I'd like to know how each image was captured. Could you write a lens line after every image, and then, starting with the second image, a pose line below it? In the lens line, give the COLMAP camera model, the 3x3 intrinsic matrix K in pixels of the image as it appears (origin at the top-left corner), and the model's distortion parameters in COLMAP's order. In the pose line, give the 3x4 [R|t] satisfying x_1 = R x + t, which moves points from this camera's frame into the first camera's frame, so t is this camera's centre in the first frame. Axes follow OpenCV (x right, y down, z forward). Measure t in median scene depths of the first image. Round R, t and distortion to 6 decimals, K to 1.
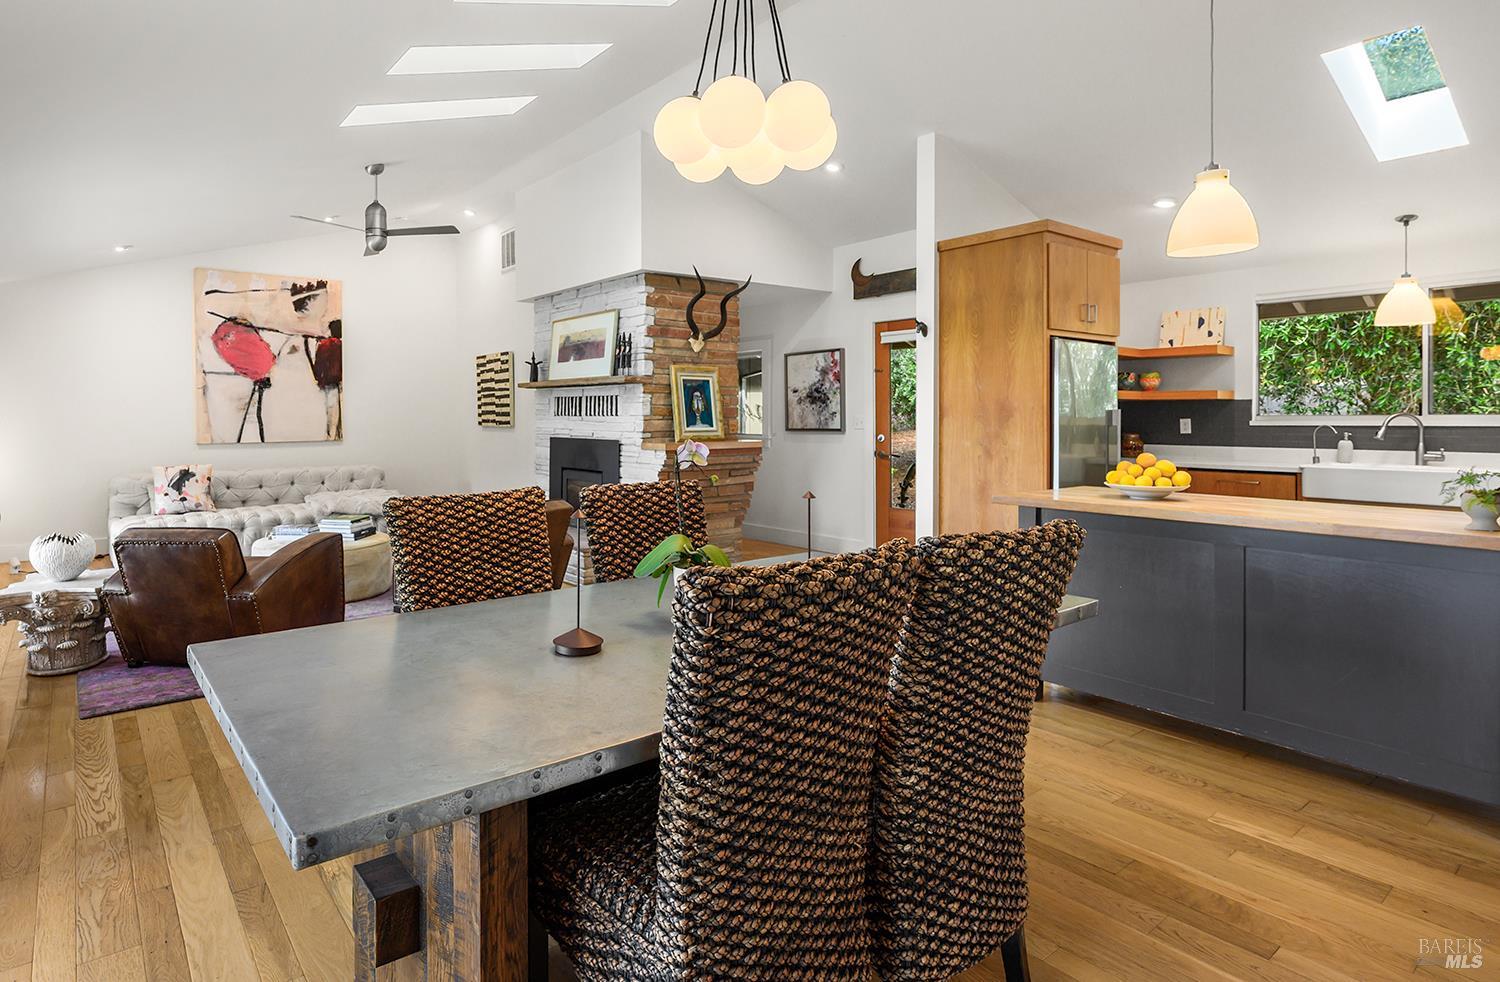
lens RADIAL K [[777.3, 0, 606.9], [0, 777.3, 418.8], [0, 0, 1]] dist [-0.002175, -0.000518]
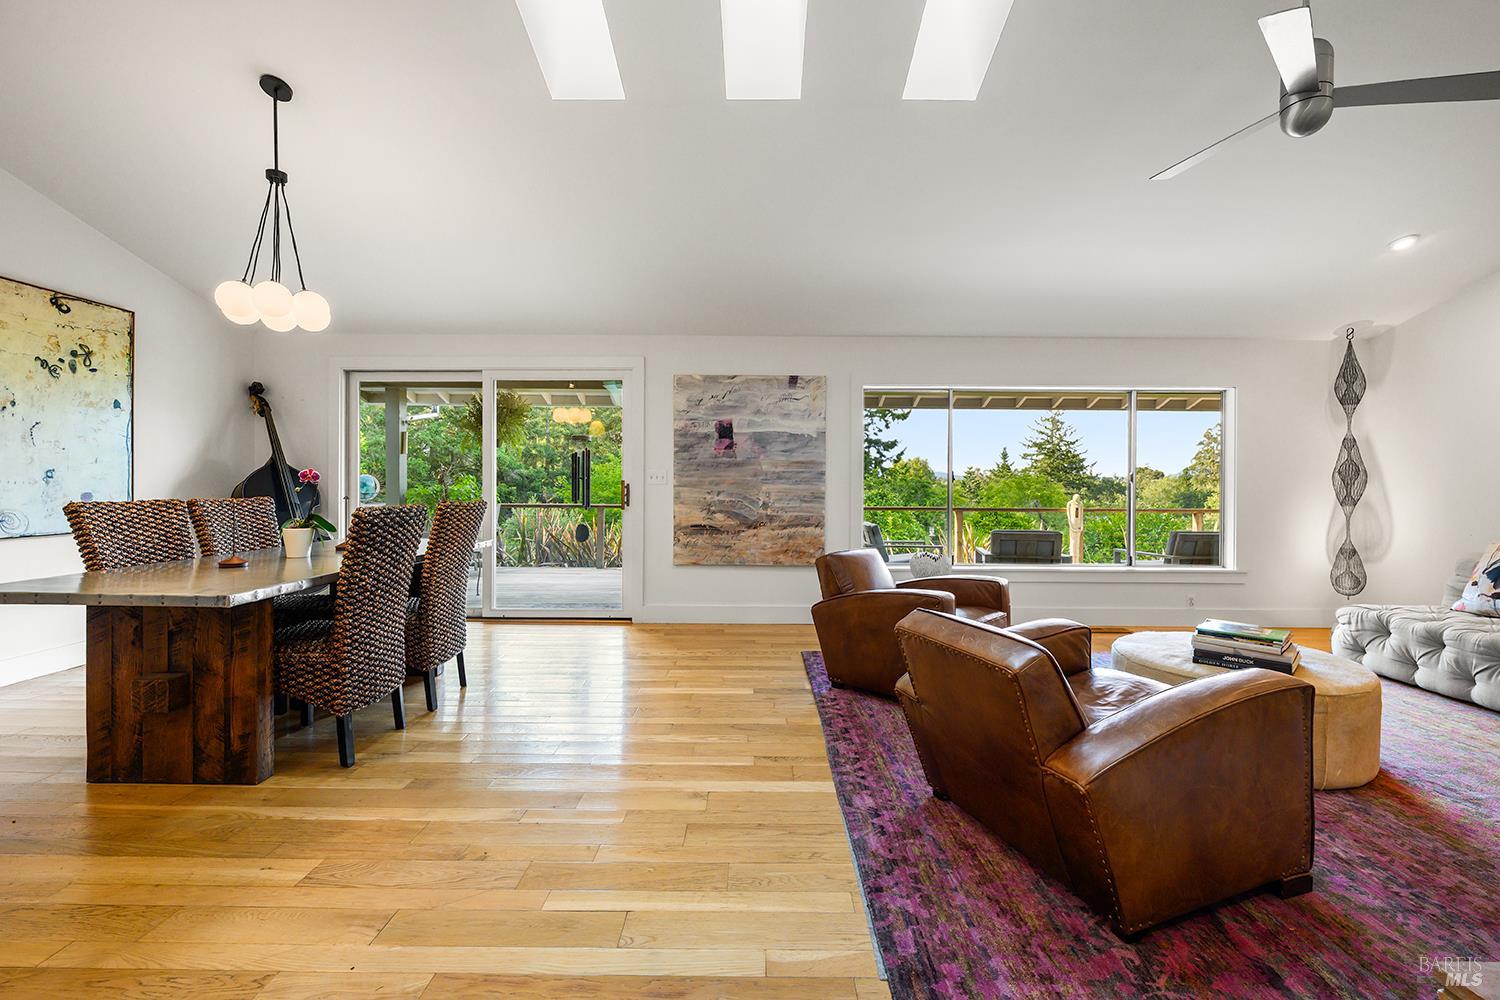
lens RADIAL K [[615.0, 0, 755.7], [0, 615.0, 487.5], [0, 0, 1]] dist [-0.003845, -0.000395]
pose [[-0.569116, 0.002556, -0.822253, 0.204940], [-0.007150, 0.999942, 0.008058, 0.015541], [0.822226, 0.010465, -0.569064, 0.776717]]
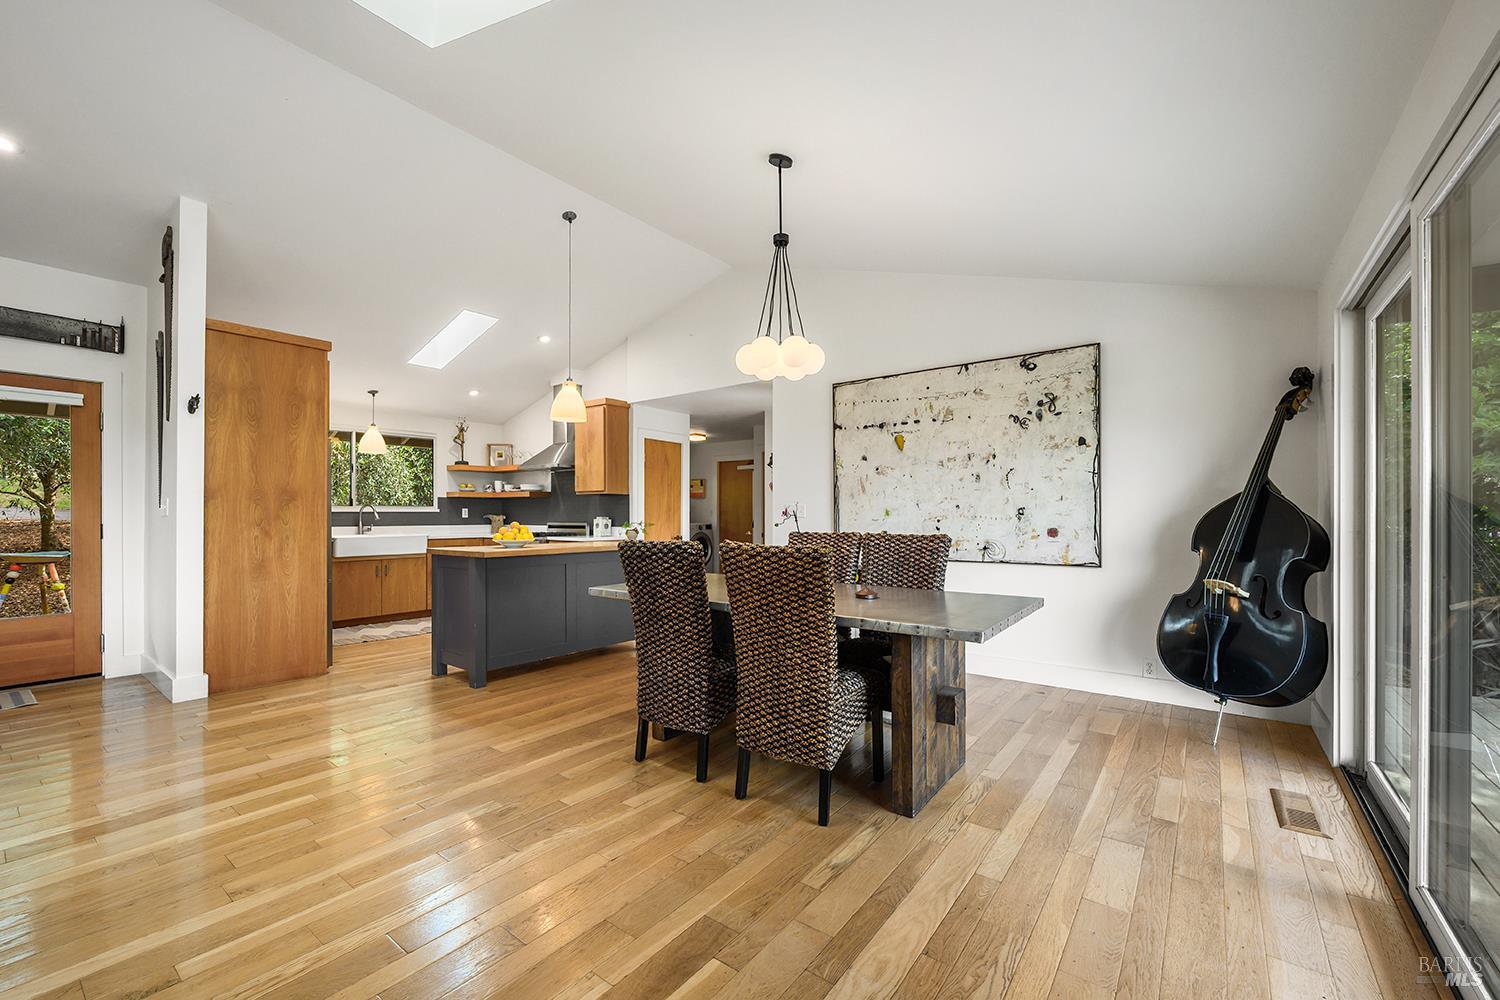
lens RADIAL K [[610.5, 0, 747.8], [0, 610.5, 511.0], [0, 0, 1]] dist [-0.004218, 0.000023]
pose [[-0.311357, 0.008692, 0.950253, -0.372502], [0.004109, 0.999961, -0.007800, 0.015751], [-0.950284, 0.001476, -0.311381, 0.439664]]
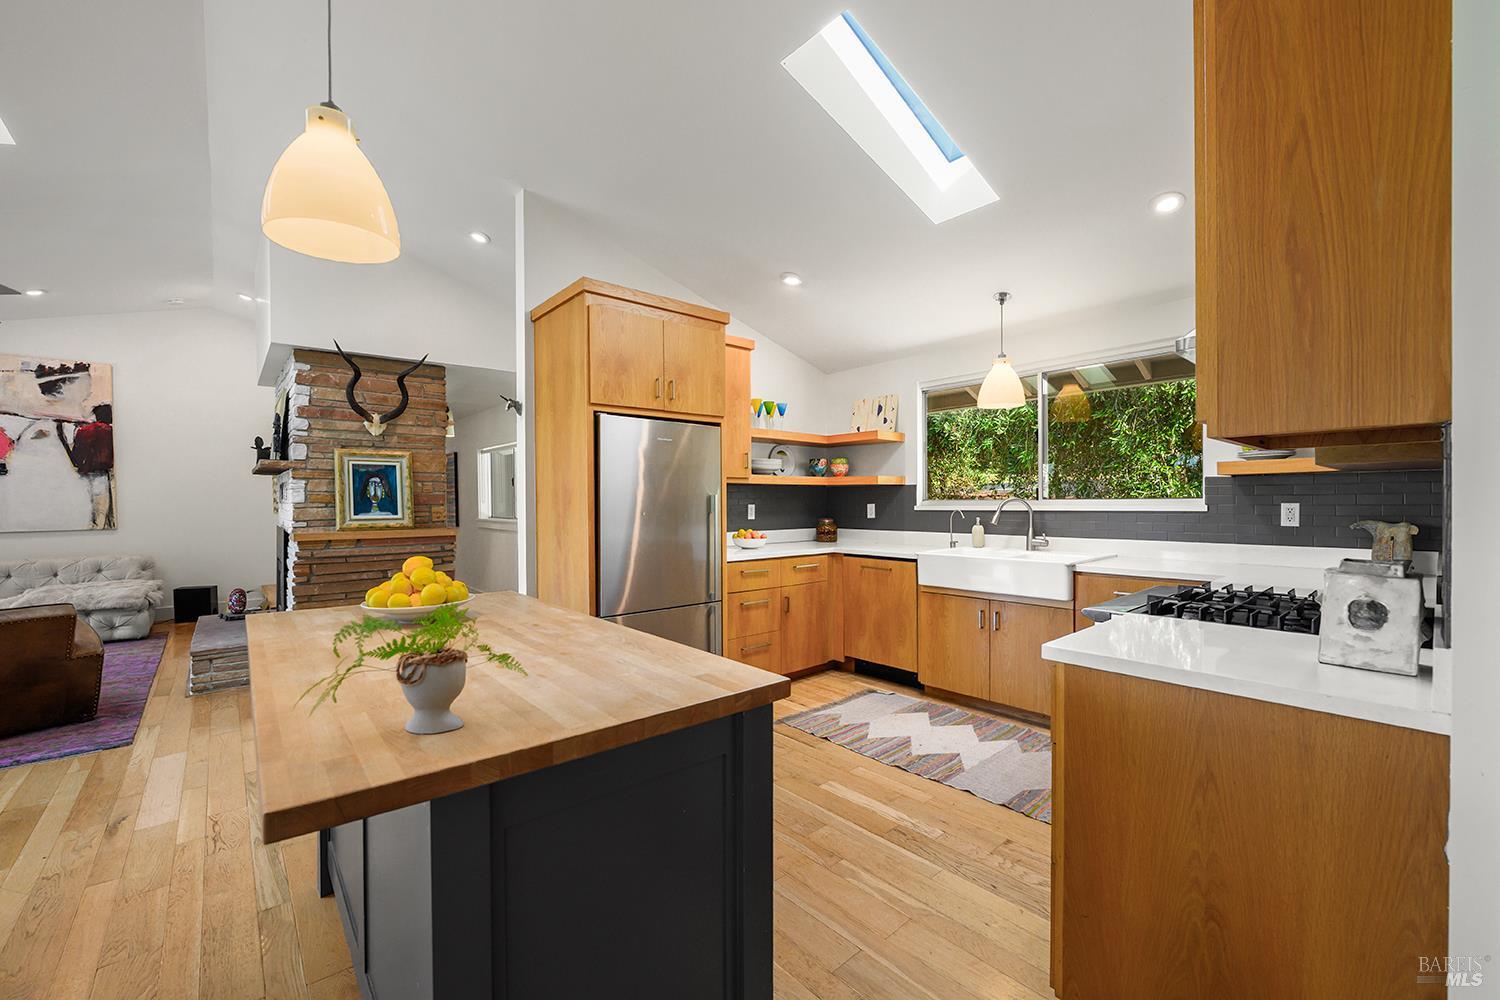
lens RADIAL K [[610.5, 0, 747.8], [0, 610.5, 511.0], [0, 0, 1]] dist [-0.004218, 0.000023]
pose [[0.993780, -0.005247, 0.111235, 0.441754], [0.004021, 0.999929, 0.011242, -0.000485], [-0.111286, -0.010725, 0.993731, 0.194455]]
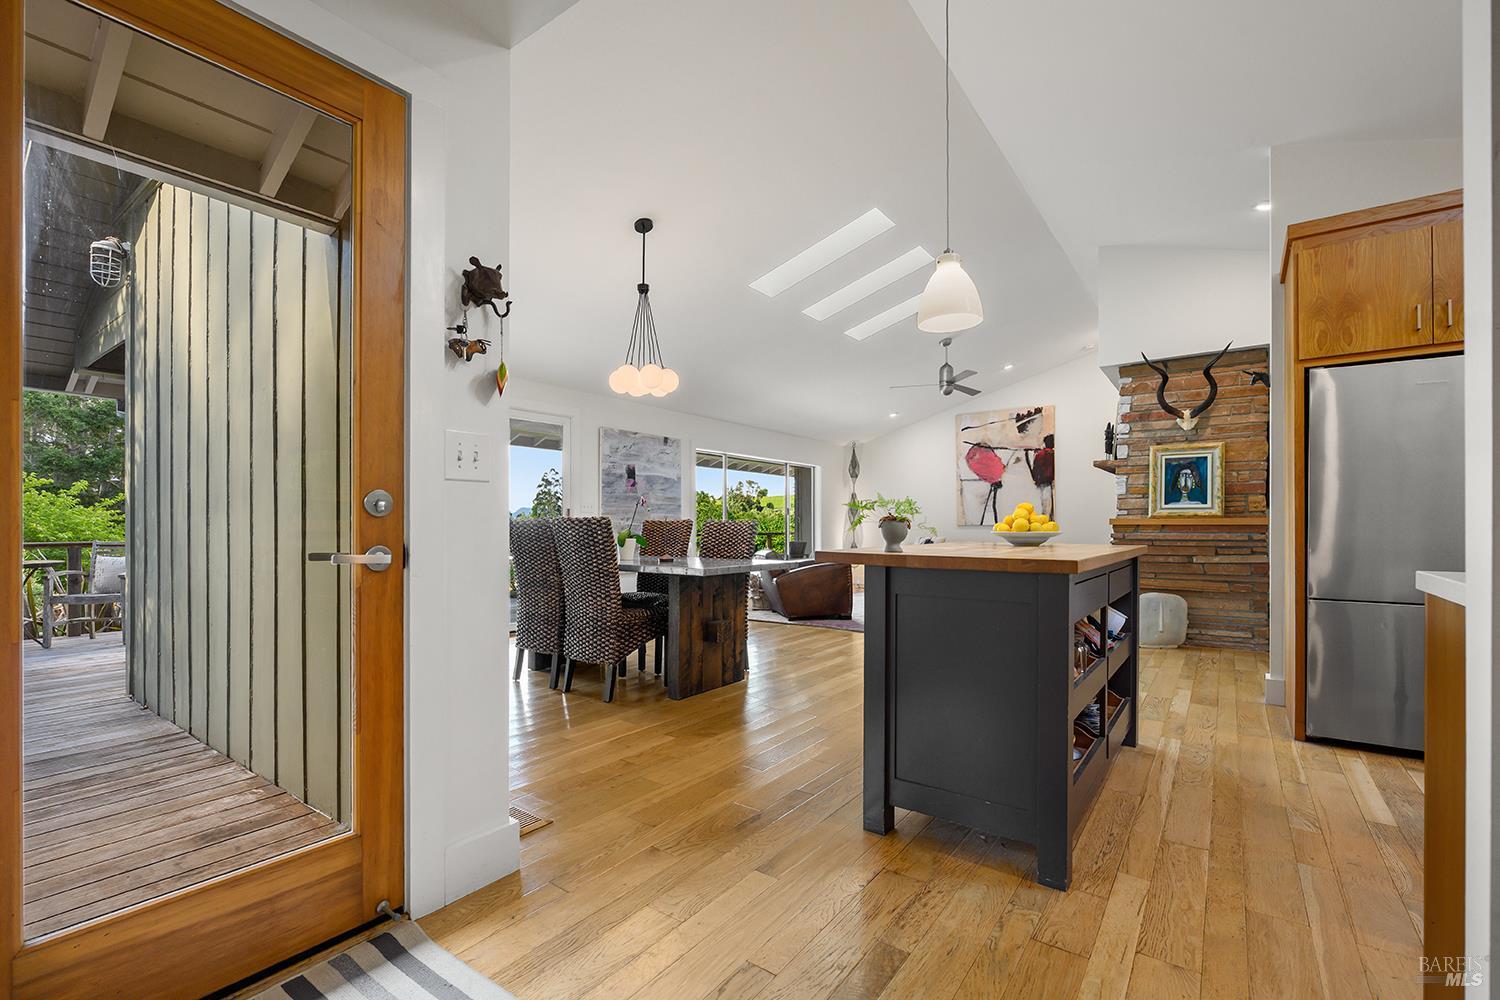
lens RADIAL K [[658.4, 0, 747.8], [0, 658.4, 528.2], [0, 0, 1]] dist [-0.001822, -0.000214]
pose [[0.331588, 0.006247, -0.943404, 0.671806], [-0.003651, 0.999979, 0.005338, 0.035988], [0.943417, 0.001675, 0.331604, 0.162068]]
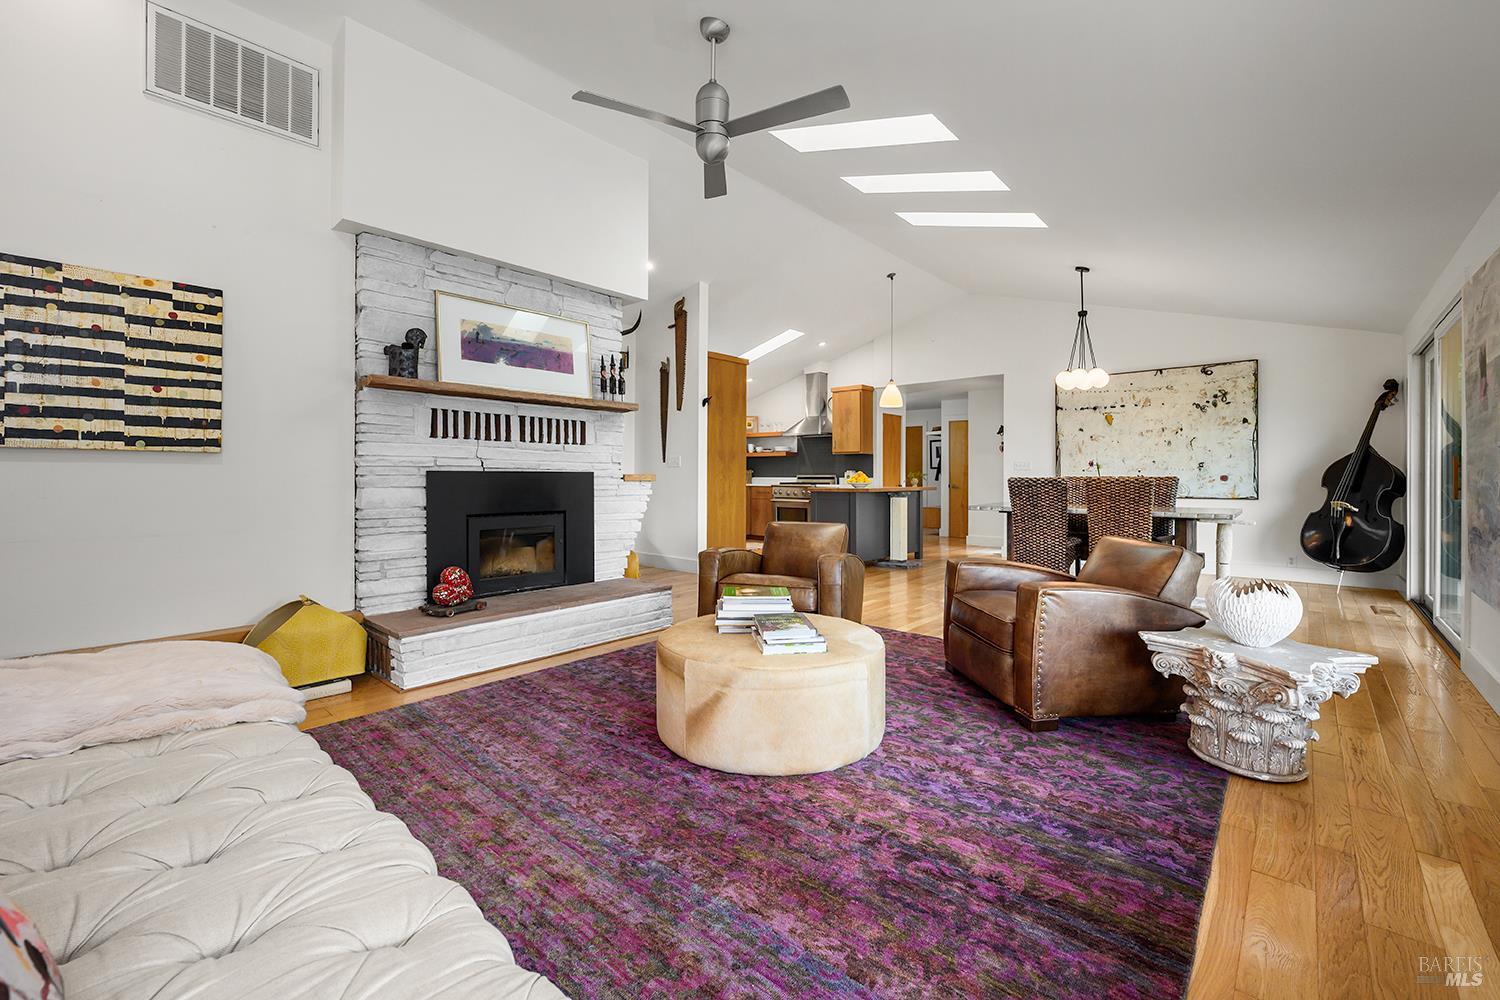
lens RADIAL K [[628.5, 0, 753.0], [0, 628.5, 472.7], [0, 0, 1]] dist [-0.002547, 0.000116]
pose [[-0.243500, 0.006401, 0.969880, -0.658543], [0.001507, 0.999980, -0.006221, 0.029729], [-0.969900, -0.000053, -0.243505, 0.907648]]
